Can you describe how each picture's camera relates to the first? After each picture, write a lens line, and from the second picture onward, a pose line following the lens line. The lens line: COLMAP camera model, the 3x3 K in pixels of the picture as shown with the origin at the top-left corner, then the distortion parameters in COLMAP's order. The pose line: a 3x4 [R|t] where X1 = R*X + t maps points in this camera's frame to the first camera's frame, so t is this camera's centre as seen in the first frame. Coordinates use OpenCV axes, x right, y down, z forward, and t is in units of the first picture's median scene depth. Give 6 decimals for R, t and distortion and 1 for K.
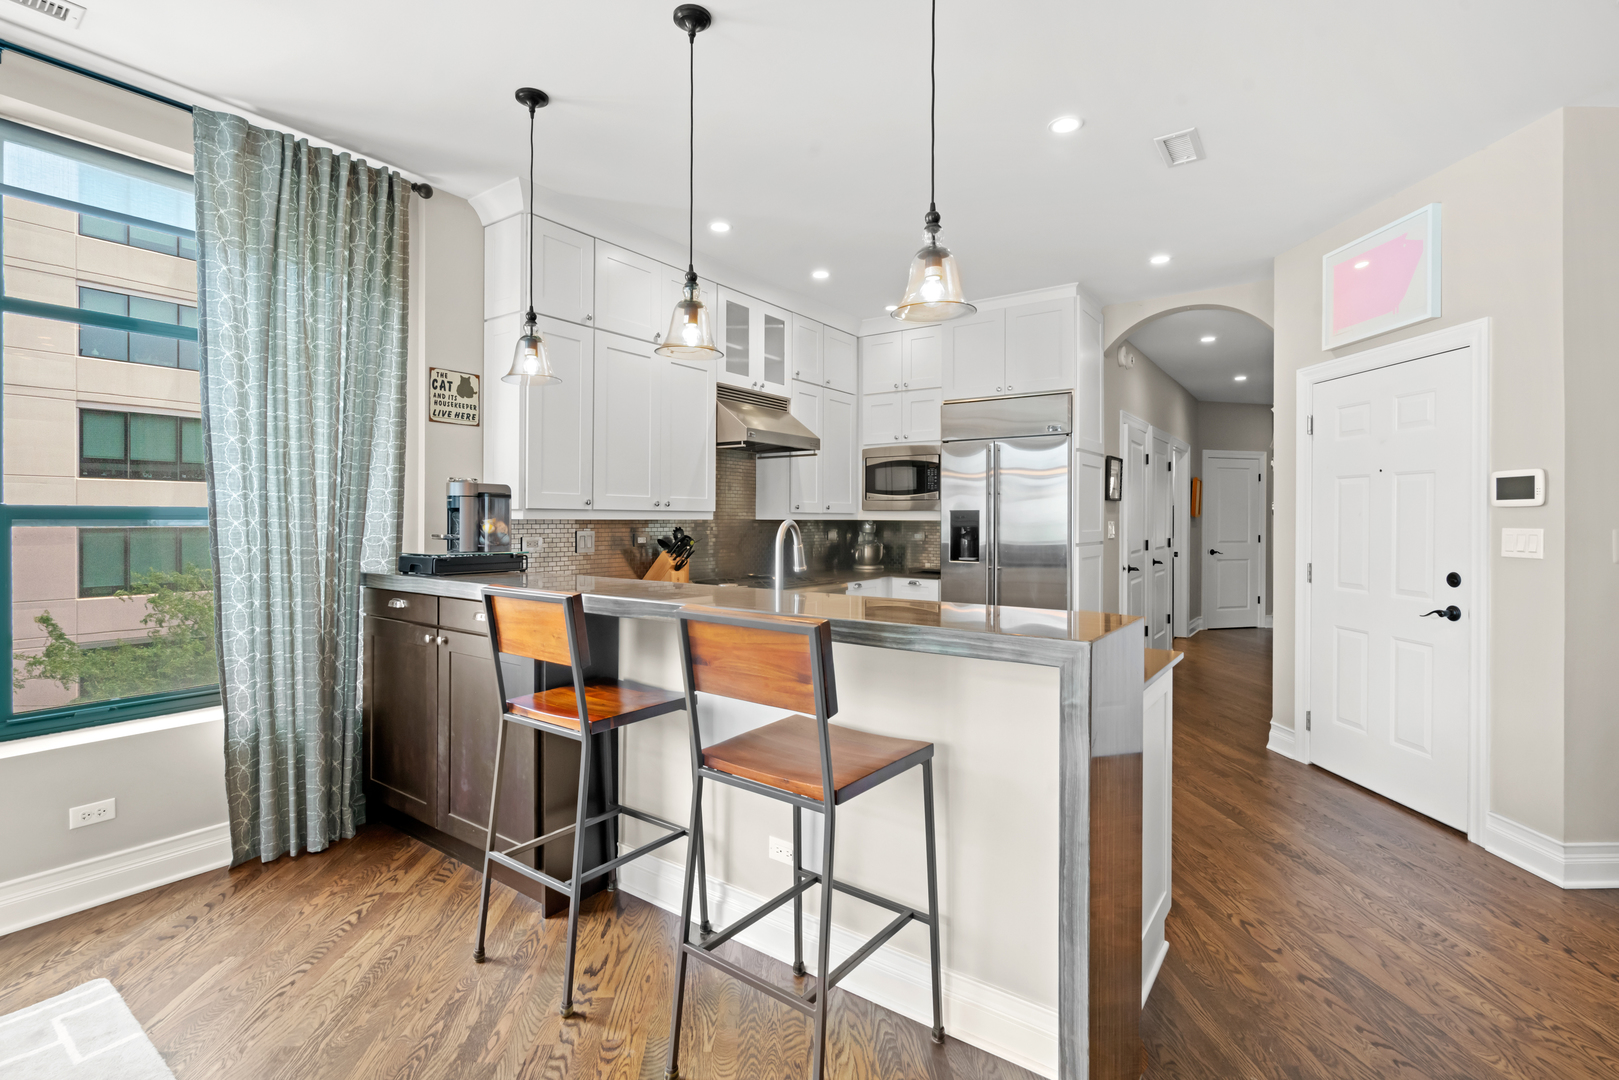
lens RADIAL K [[747.2, 0, 776.7], [0, 747.2, 520.9], [0, 0, 1]] dist [-0.008719, 0.003029]
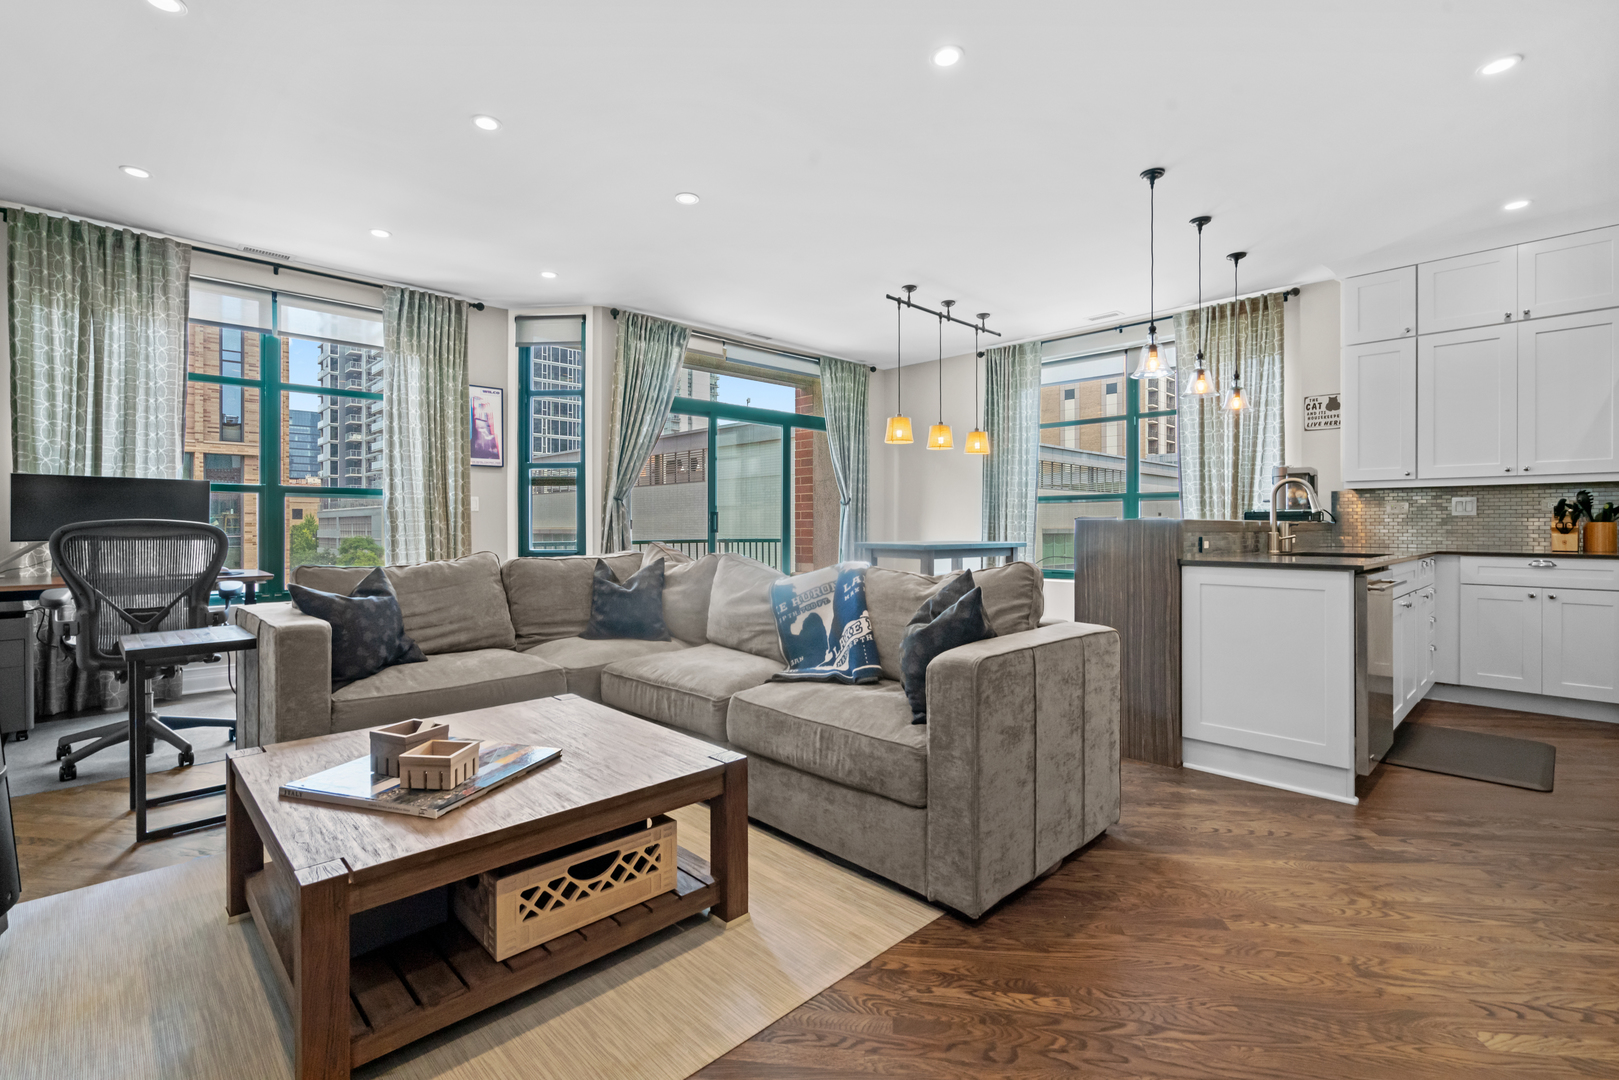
lens RADIAL K [[747.2, 0, 807.2], [0, 747.2, 519.2], [0, 0, 1]] dist [-0.008719, 0.003029]
pose [[-0.158052, -0.008584, -0.987393, 1.274883], [-0.001357, 0.999963, -0.008476, 0.071181], [0.987430, 0.000000, -0.158058, 0.194158]]
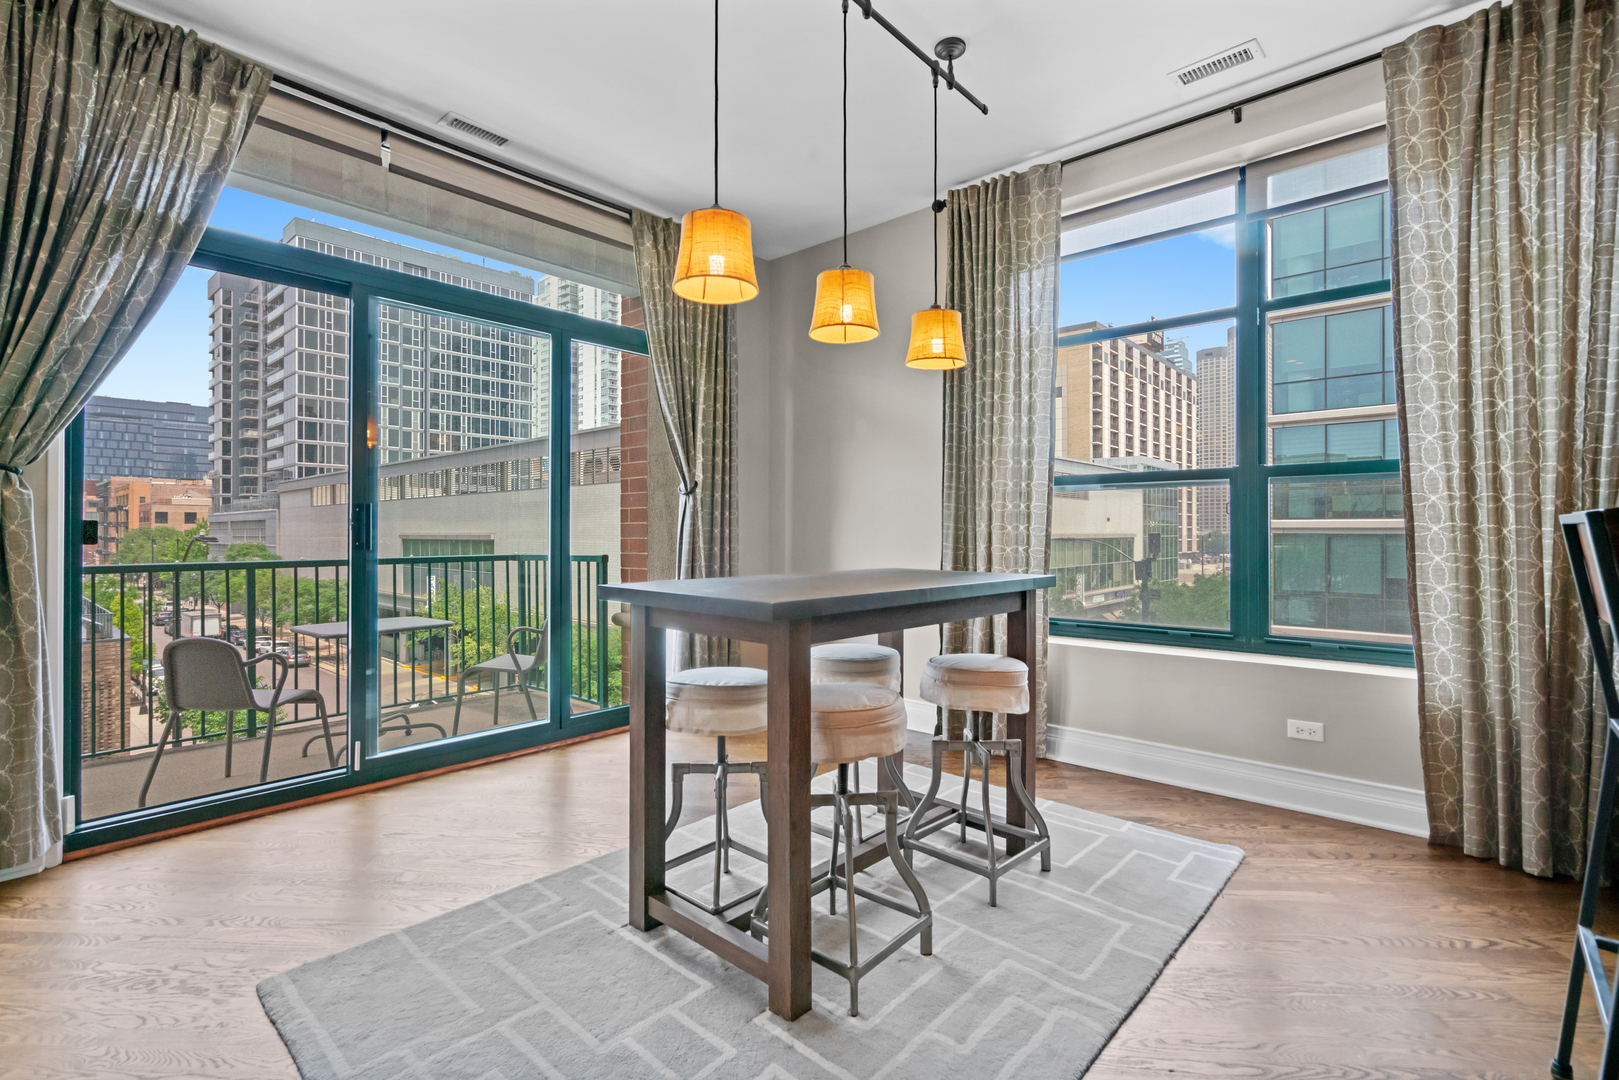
lens RADIAL K [[747.2, 0, 813.7], [0, 747.2, 525.8], [0, 0, 1]] dist [-0.008719, 0.003029]
pose [[-0.078358, -0.006270, -0.996906, 0.200795], [-0.001170, 0.999980, -0.006197, 0.065112], [0.996925, 0.000681, -0.078363, 0.248986]]
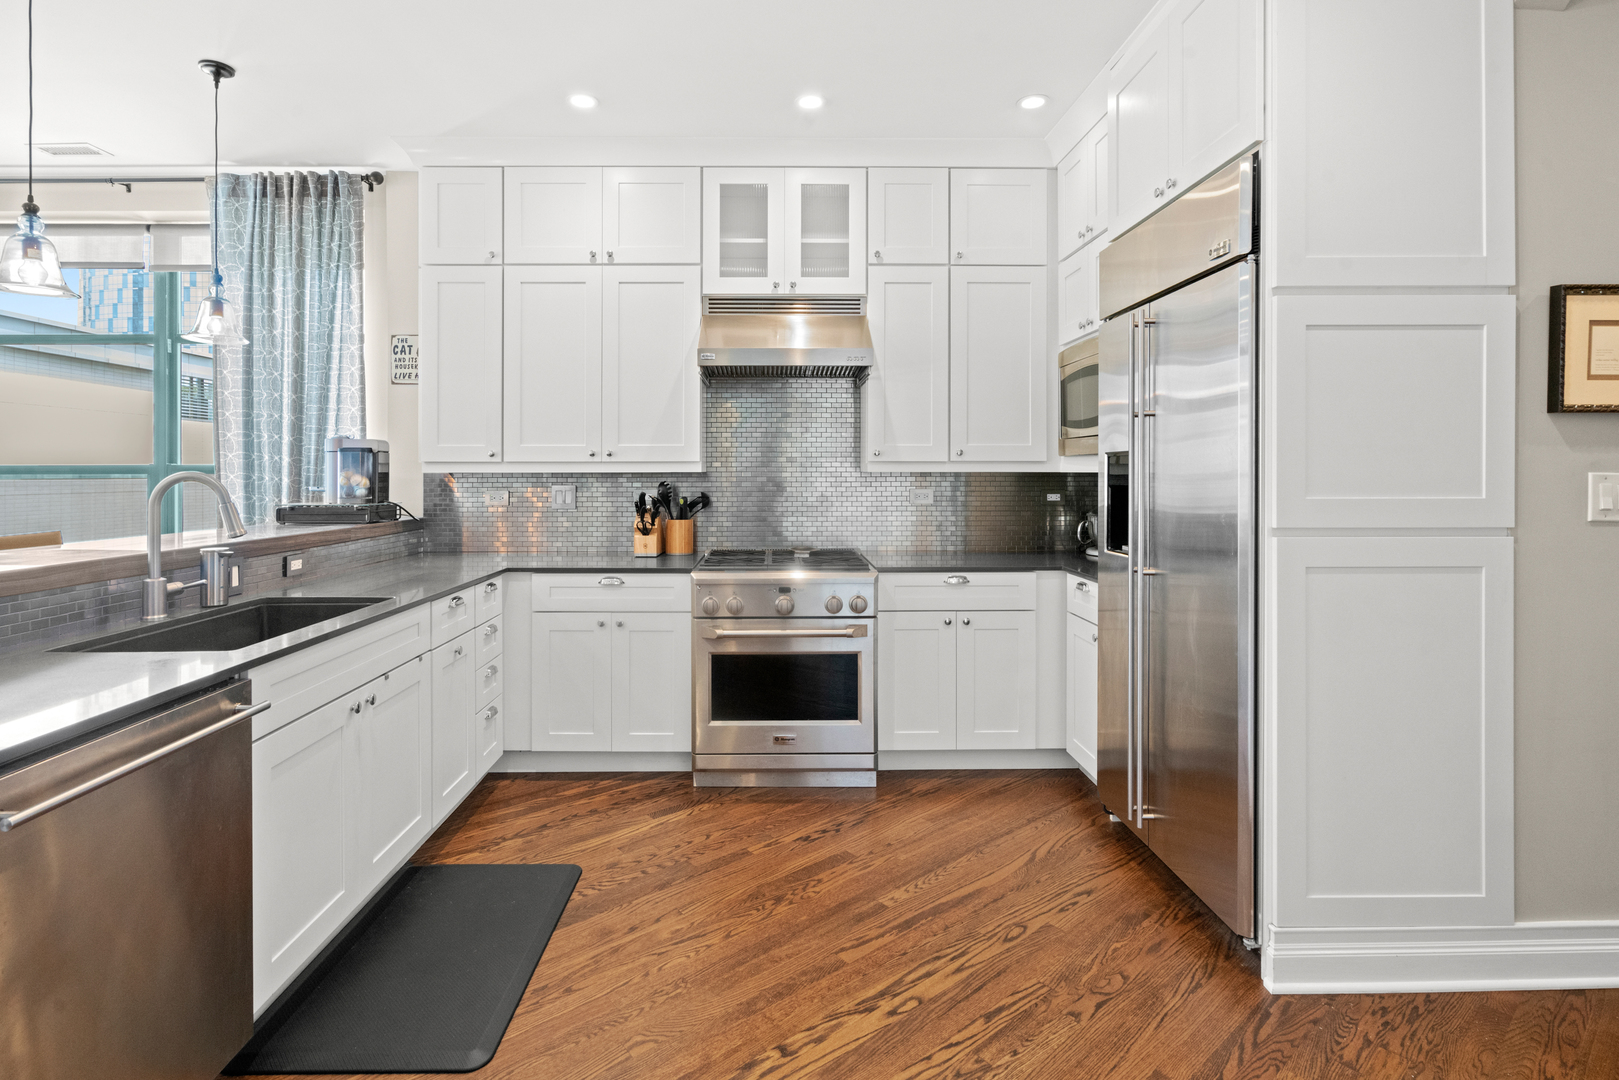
lens RADIAL K [[747.2, 0, 809.0], [0, 747.2, 466.8], [0, 0, 1]] dist [-0.008719, 0.003029]
pose [[0.618955, -0.007528, -0.785390, 0.777967], [0.002835, 0.999969, -0.007351, -0.000880], [0.785421, 0.002323, 0.618957, 0.795976]]
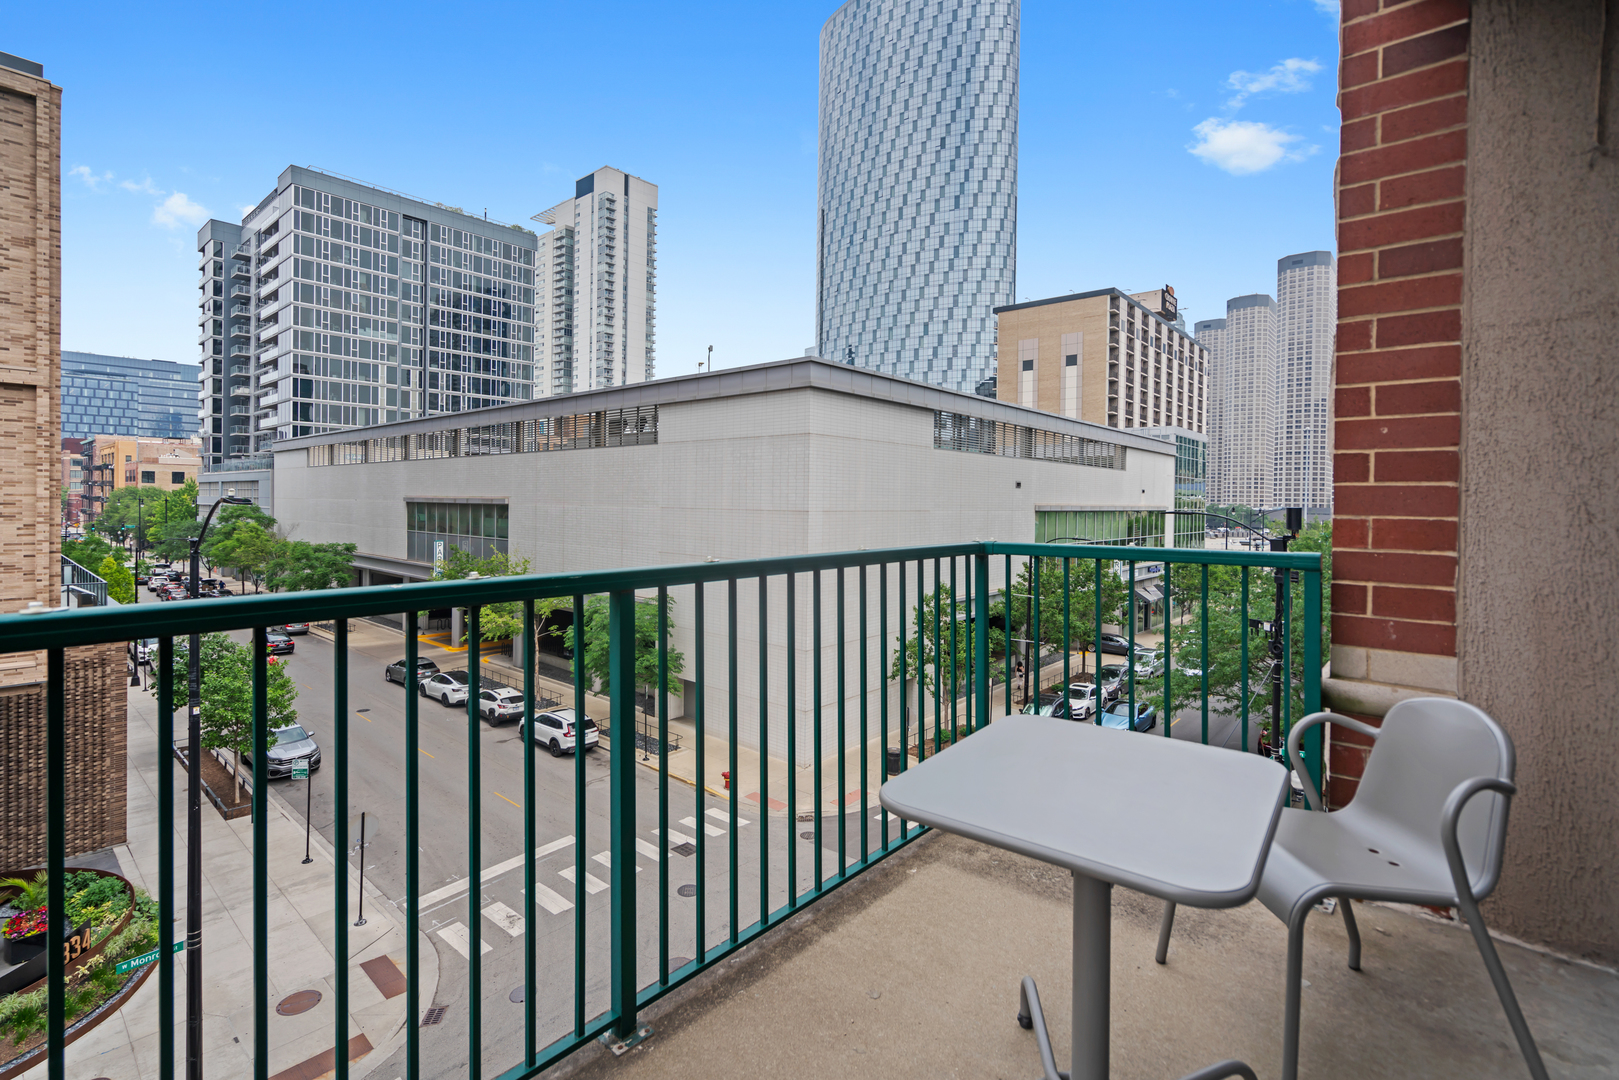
lens RADIAL K [[747.2, 0, 802.5], [0, 747.2, 502.9], [0, 0, 1]] dist [-0.008719, 0.003029]
pose [[-0.074296, 0.004701, -0.997225, -0.522852], [-0.013979, 0.999886, 0.005755, 0.072696], [0.997138, 0.014368, -0.074221, -0.658253]]
